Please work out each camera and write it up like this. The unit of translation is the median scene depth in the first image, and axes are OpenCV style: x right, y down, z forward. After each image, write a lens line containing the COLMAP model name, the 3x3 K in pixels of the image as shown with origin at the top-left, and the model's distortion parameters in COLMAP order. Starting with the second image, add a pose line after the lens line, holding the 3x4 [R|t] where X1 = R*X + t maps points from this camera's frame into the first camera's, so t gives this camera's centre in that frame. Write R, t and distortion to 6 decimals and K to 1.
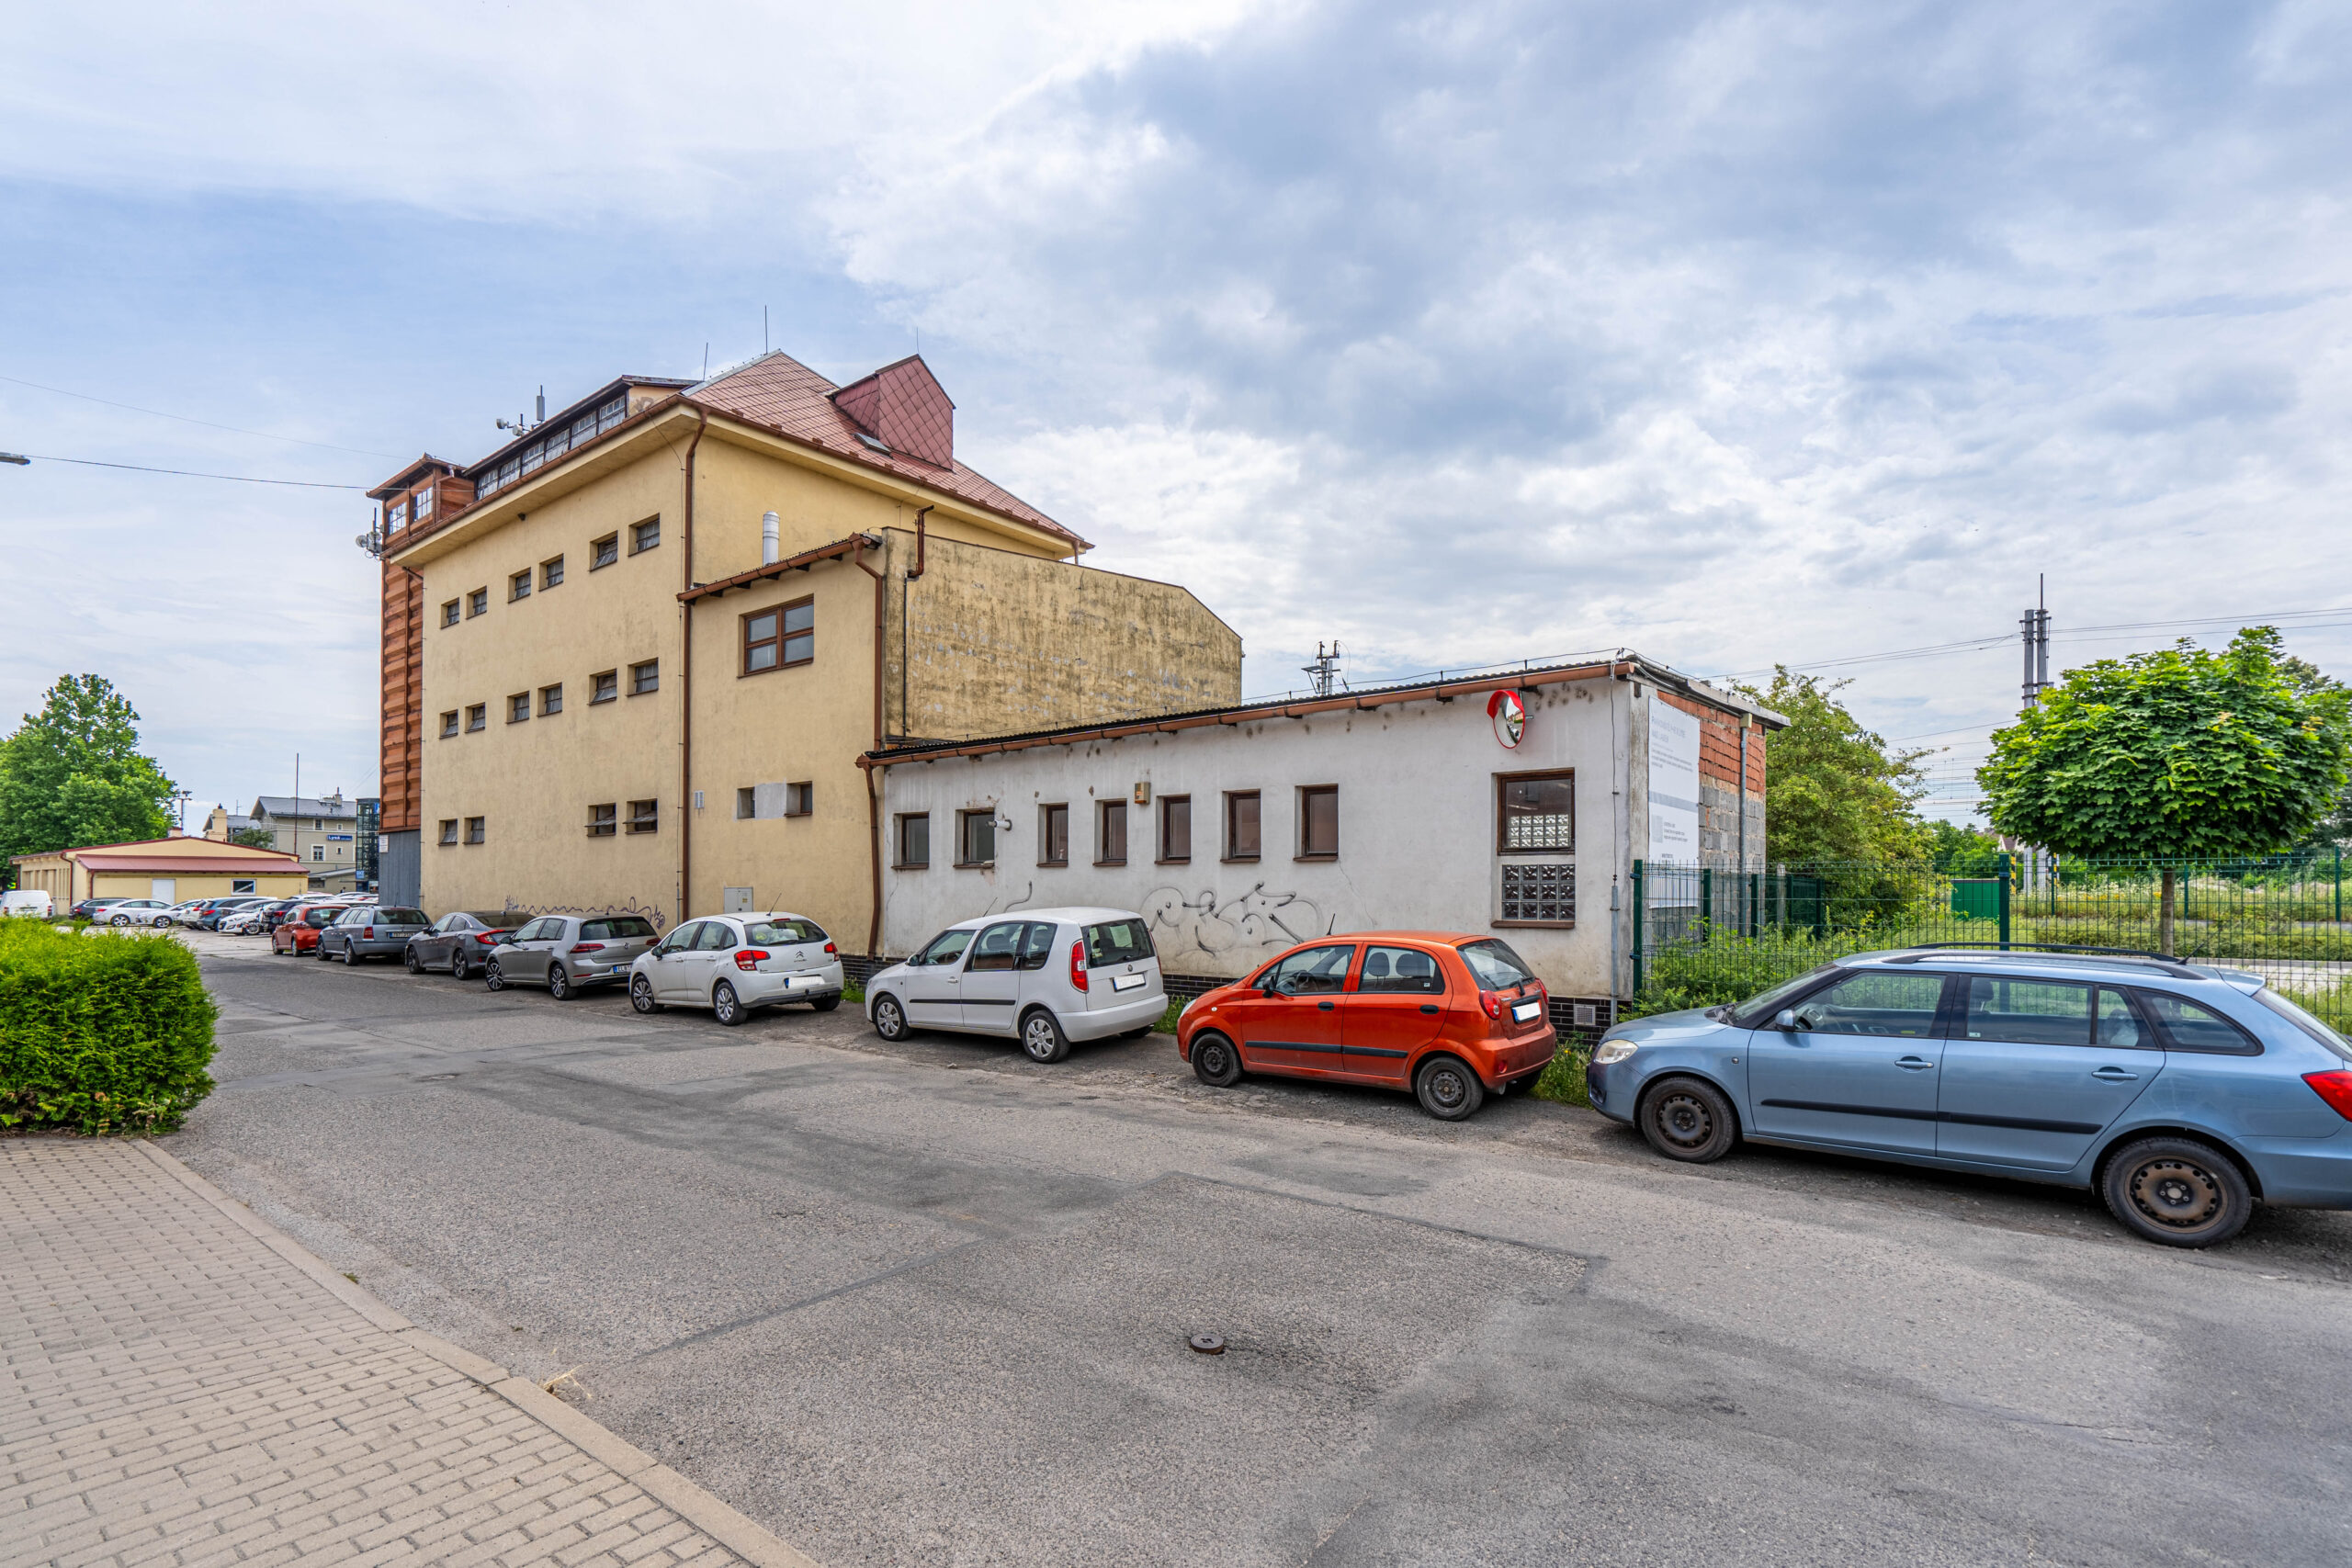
lens RADIAL K [[1080.0, 0, 1180.4], [0, 1080.0, 793.1], [0, 0, 1]] dist [-0.002819, -0.000155]
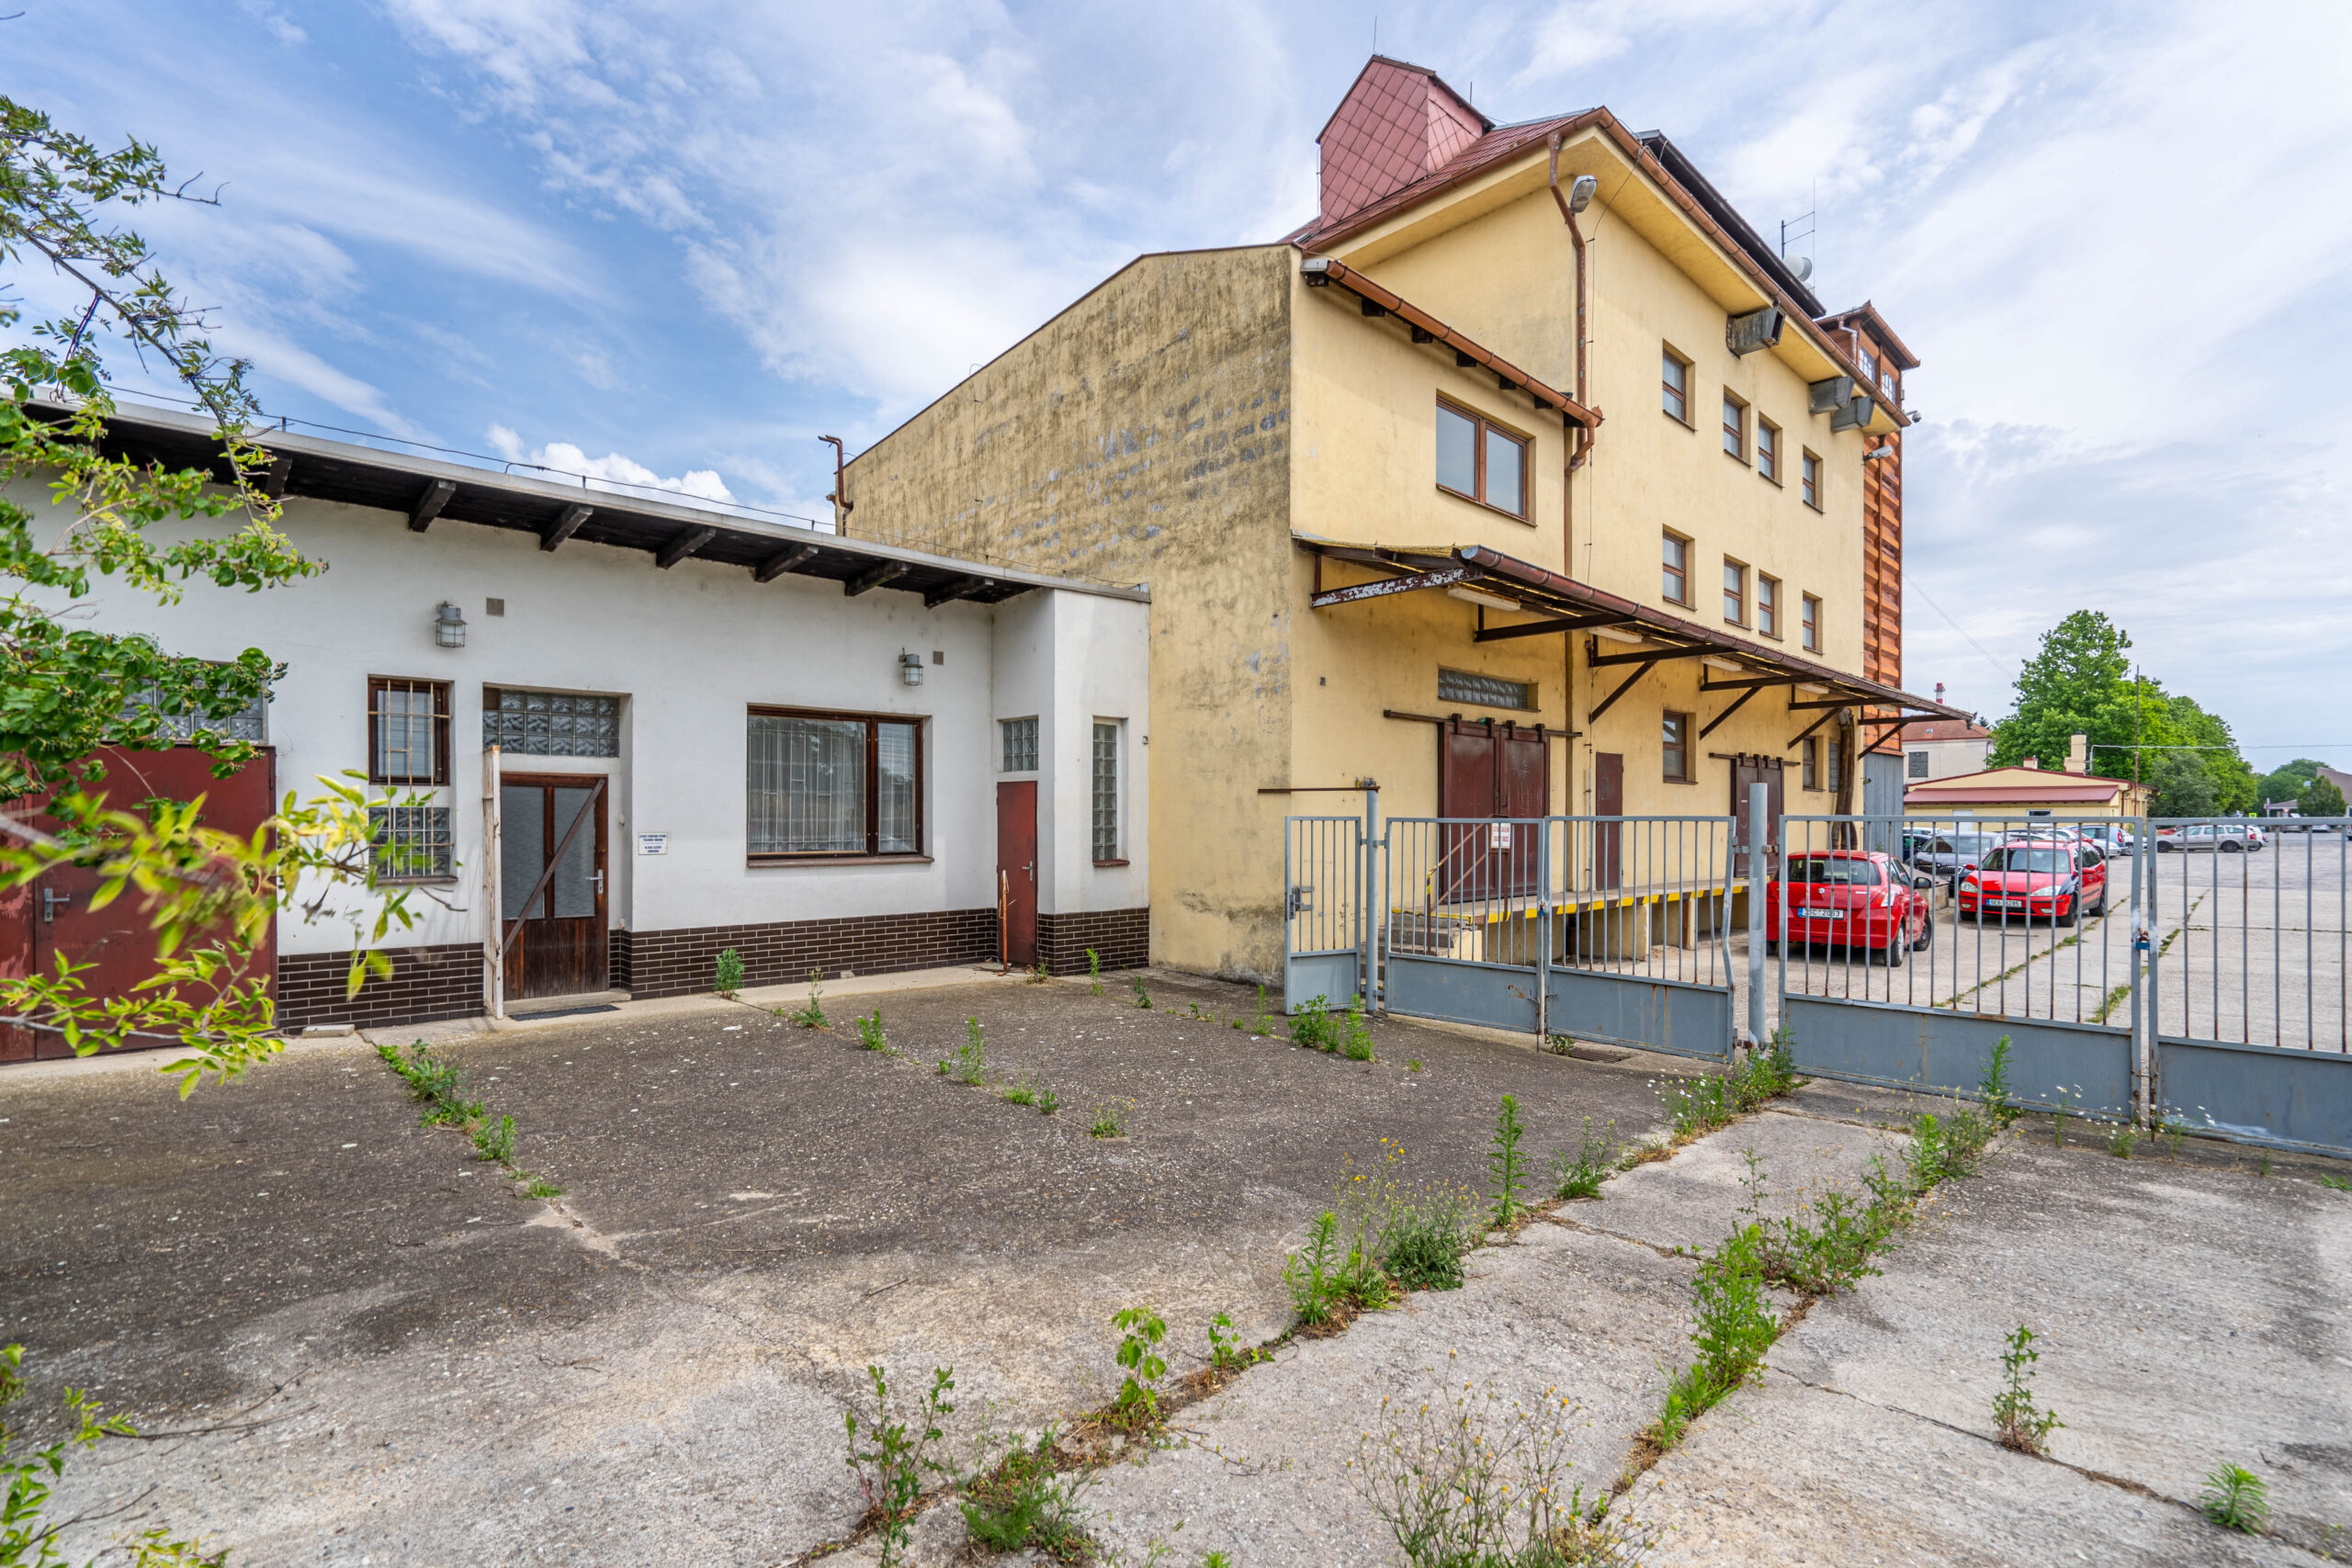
lens RADIAL K [[1080.0, 0, 1180.4], [0, 1080.0, 793.1], [0, 0, 1]] dist [-0.002819, -0.000155]
pose [[-0.148021, -0.020886, -0.988764, 0.543670], [0.086382, 0.995683, -0.033963, 0.096999], [0.985205, -0.090439, -0.145578, 1.122005]]
